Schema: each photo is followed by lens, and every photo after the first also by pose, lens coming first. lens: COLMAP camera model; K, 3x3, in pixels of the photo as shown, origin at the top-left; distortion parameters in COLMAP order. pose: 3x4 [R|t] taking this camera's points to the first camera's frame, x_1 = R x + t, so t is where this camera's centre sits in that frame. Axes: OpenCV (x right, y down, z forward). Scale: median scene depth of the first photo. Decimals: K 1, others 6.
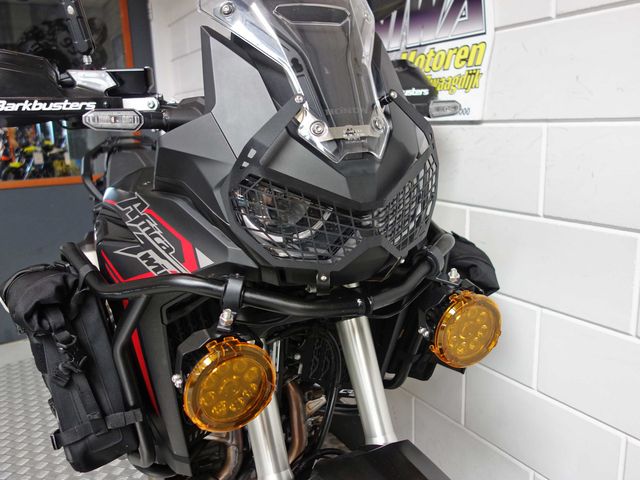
lens RADIAL K [[559.9, 0, 320.0], [0, 559.9, 240.0], [0, 0, 1]] dist [-0.009406, -0.008786]
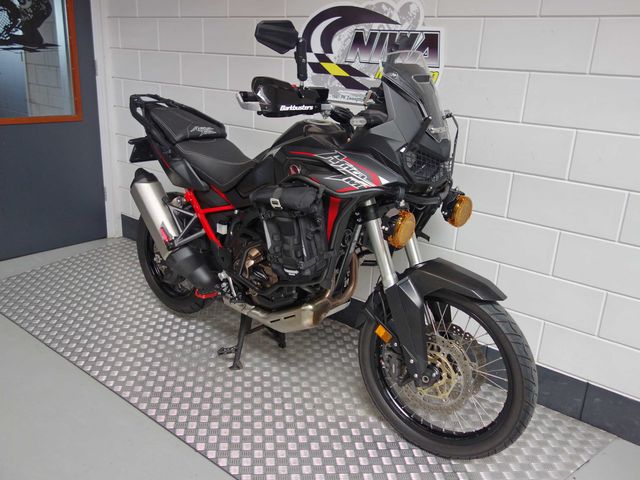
lens RADIAL K [[552.5, 0, 320.0], [0, 552.5, 240.0], [0, 0, 1]] dist [0.011286, -0.001055]
pose [[0.926765, -0.040866, 0.373411, -1.251439], [-0.001099, 0.993766, 0.111484, 0.021855], [-0.375639, -0.103729, 0.920943, -1.029206]]
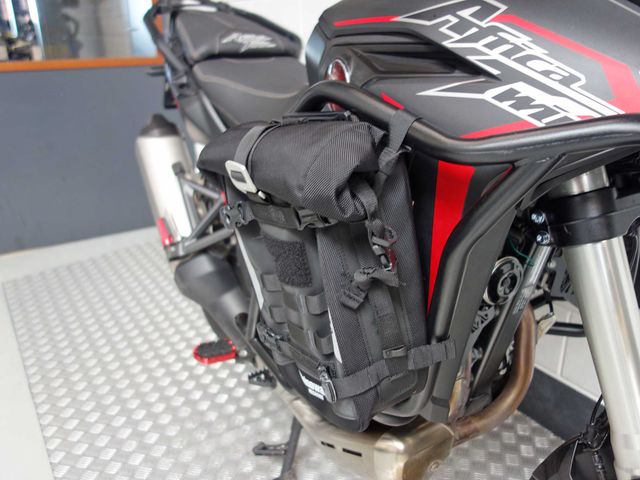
lens RADIAL K [[552.5, 0, 320.0], [0, 552.5, 240.0], [0, 0, 1]] dist [0.011286, -0.001055]
pose [[0.998133, -0.001616, 0.061061, -0.542829], [-0.008072, 0.987393, 0.158080, 0.089645], [-0.060546, -0.158278, 0.985537, 0.405208]]
